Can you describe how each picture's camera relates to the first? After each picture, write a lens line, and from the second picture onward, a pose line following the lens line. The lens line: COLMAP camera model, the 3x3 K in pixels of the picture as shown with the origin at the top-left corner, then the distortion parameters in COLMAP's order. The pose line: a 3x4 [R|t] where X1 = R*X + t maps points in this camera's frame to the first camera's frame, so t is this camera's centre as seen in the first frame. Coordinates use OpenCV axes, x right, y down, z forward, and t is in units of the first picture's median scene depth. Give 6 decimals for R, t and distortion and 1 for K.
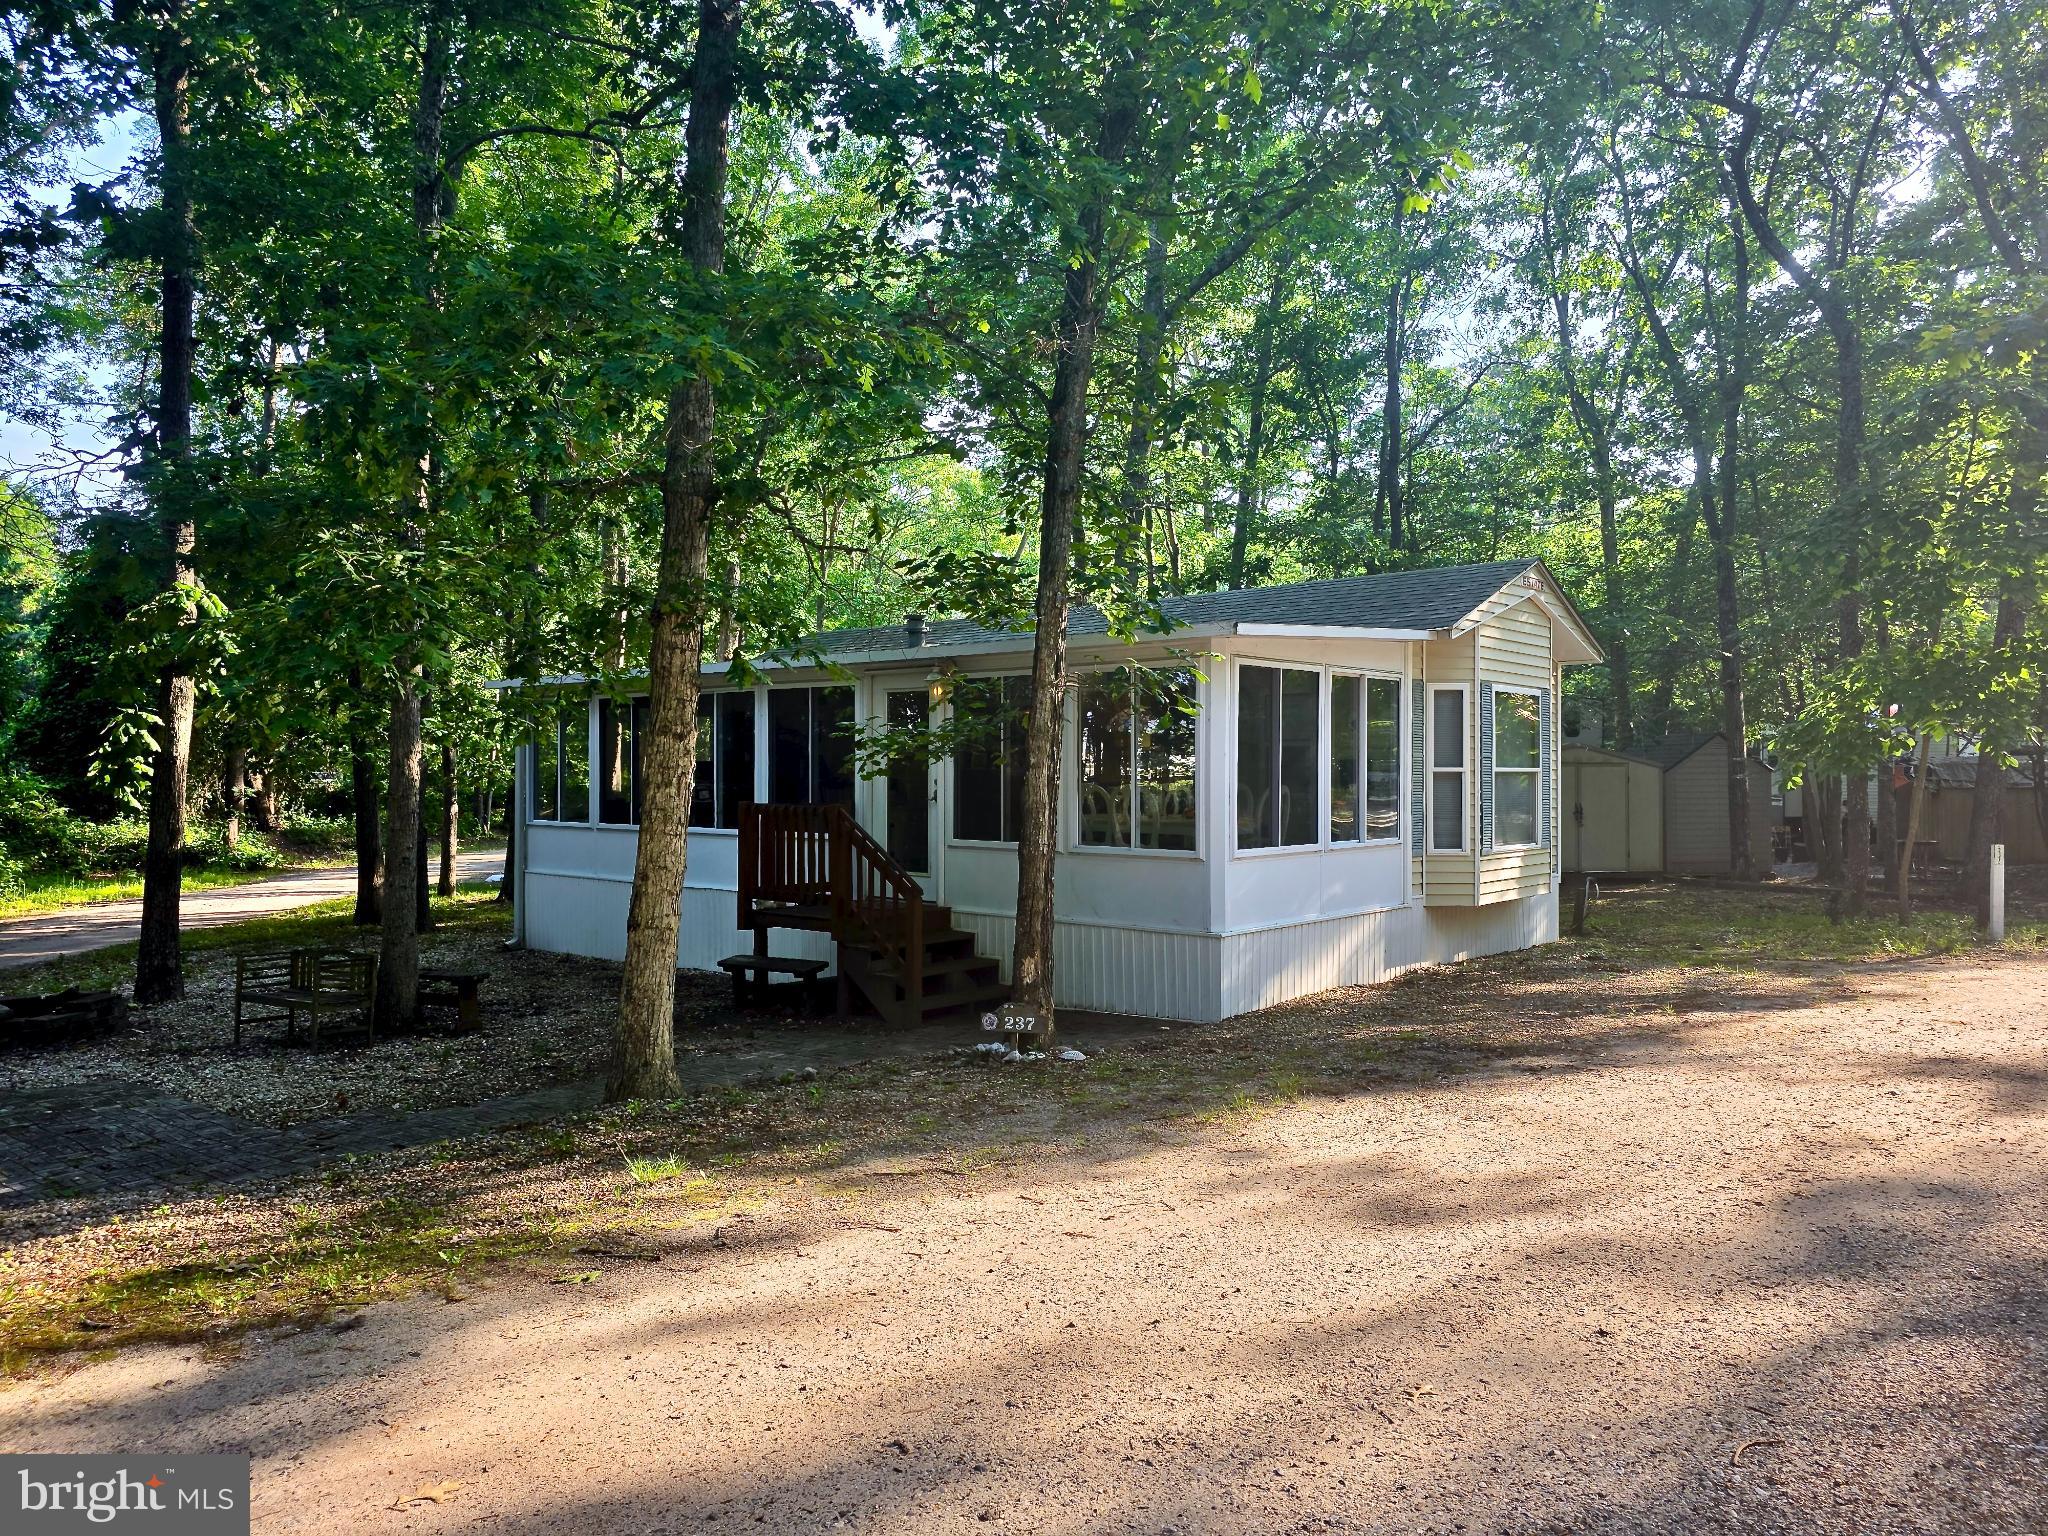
lens RADIAL K [[1359.5, 0, 1035.7], [0, 1359.5, 770.1], [0, 0, 1]] dist [0.078005, -0.074472]
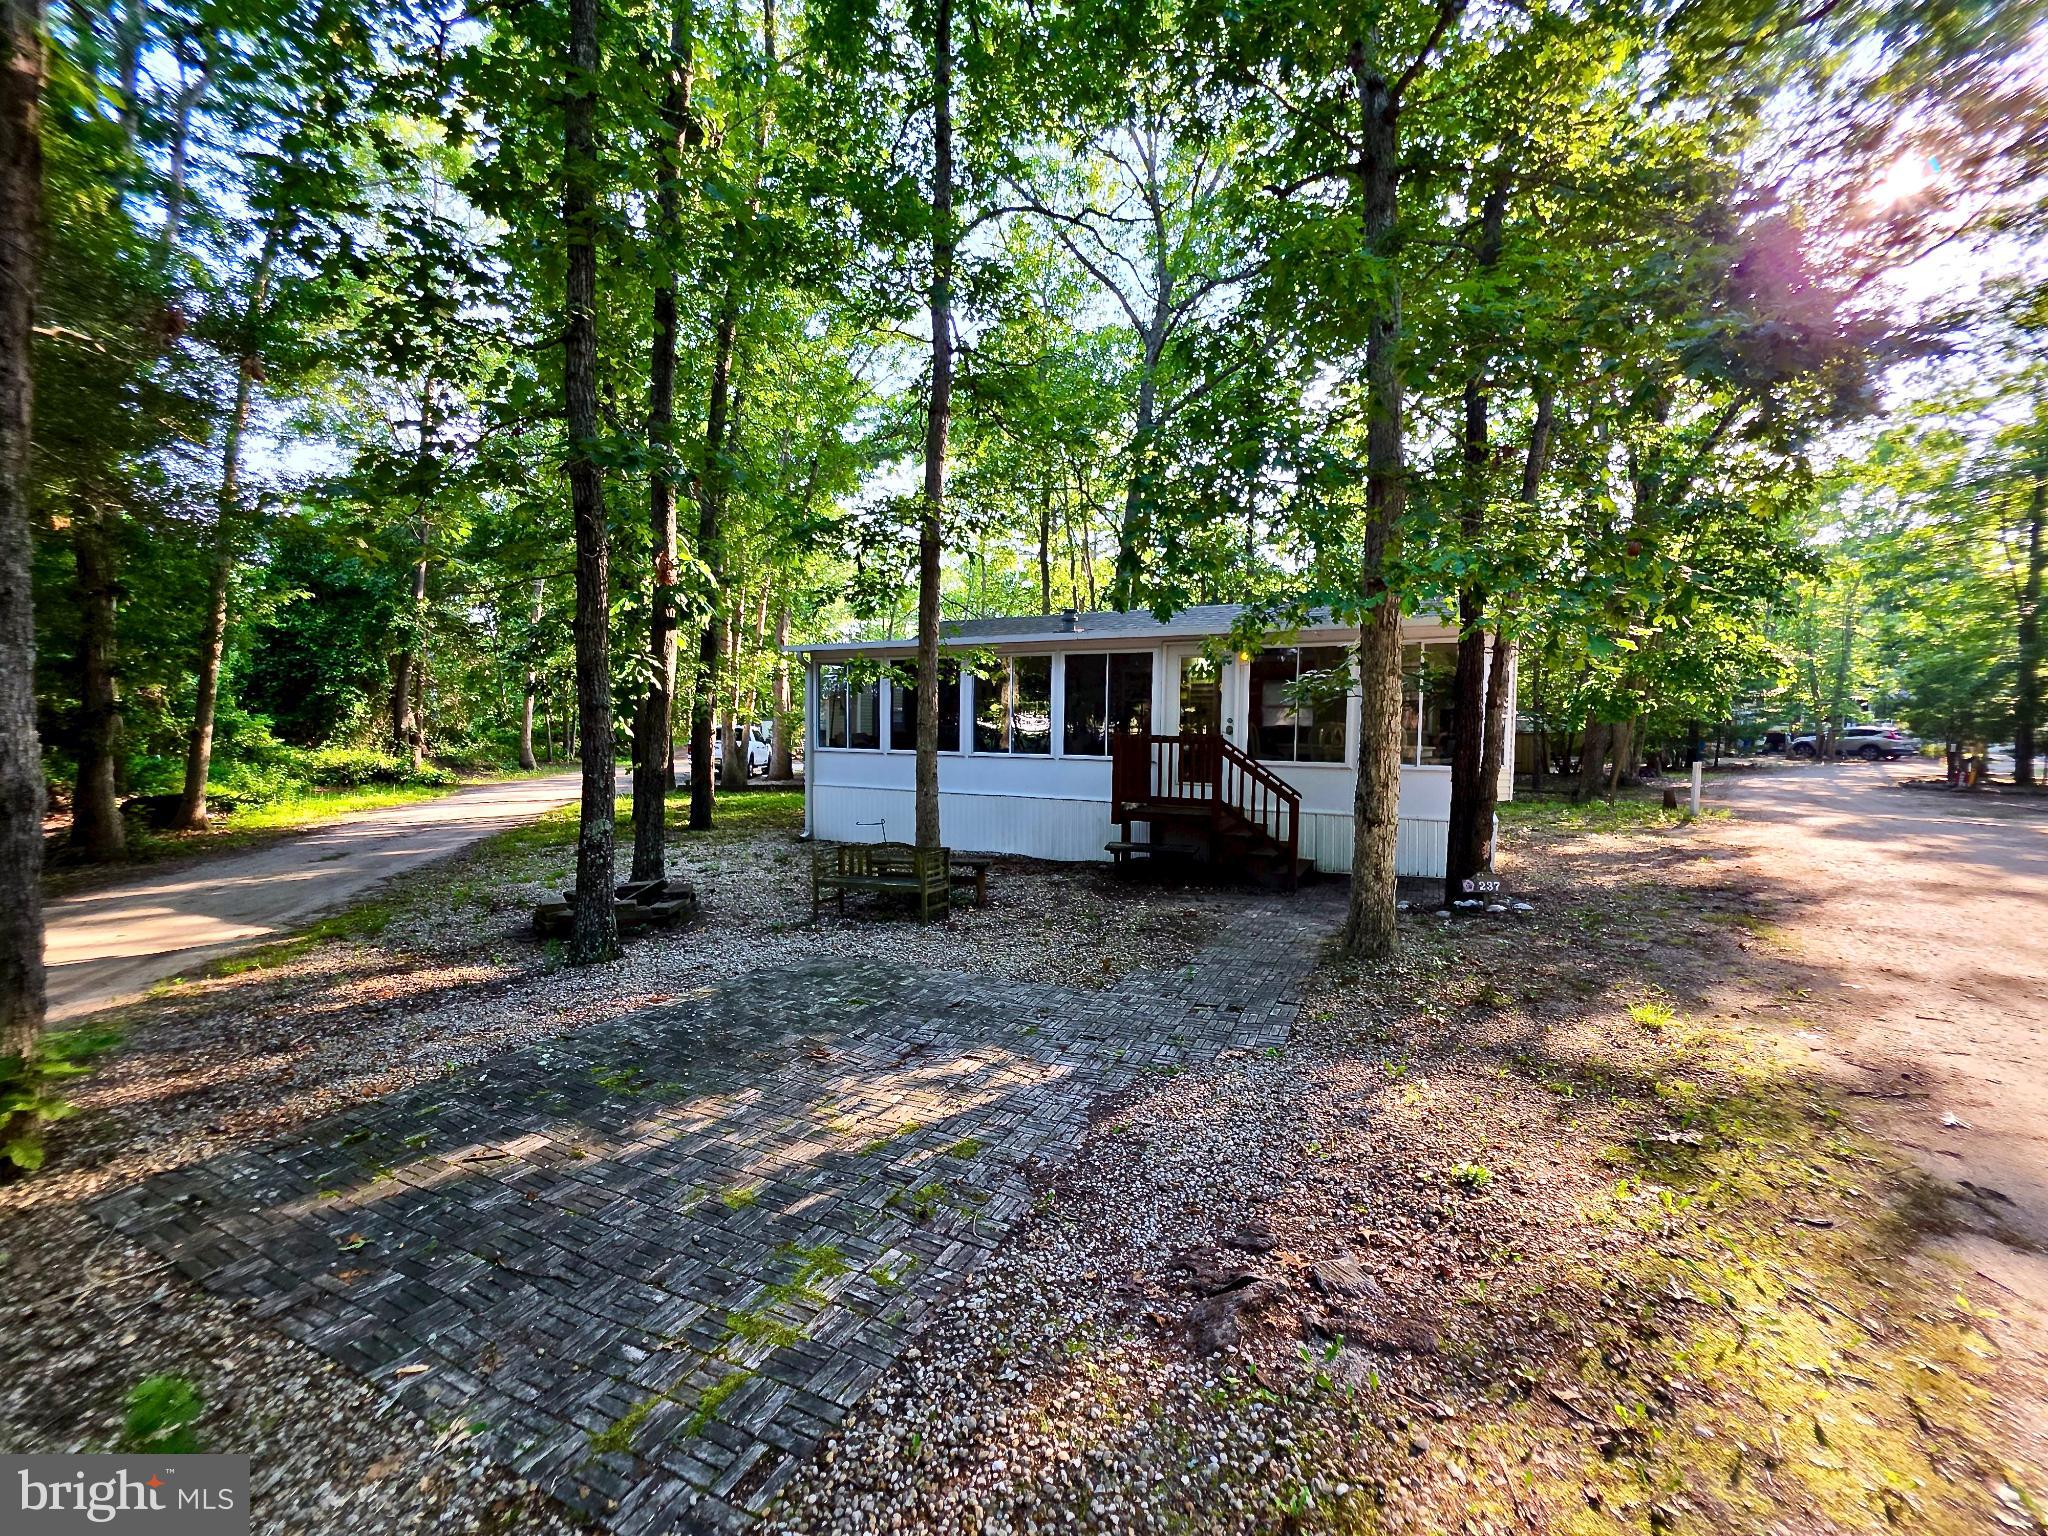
lens RADIAL K [[815.0, 0, 1024.0], [0, 815.0, 768.0], [0, 0, 1]] dist [0.000350, -0.000459]
pose [[0.972938, -0.003193, 0.231045, -0.483613], [-0.009616, 0.998479, 0.054292, 0.014347], [-0.230867, -0.055044, 0.971427, 0.202704]]
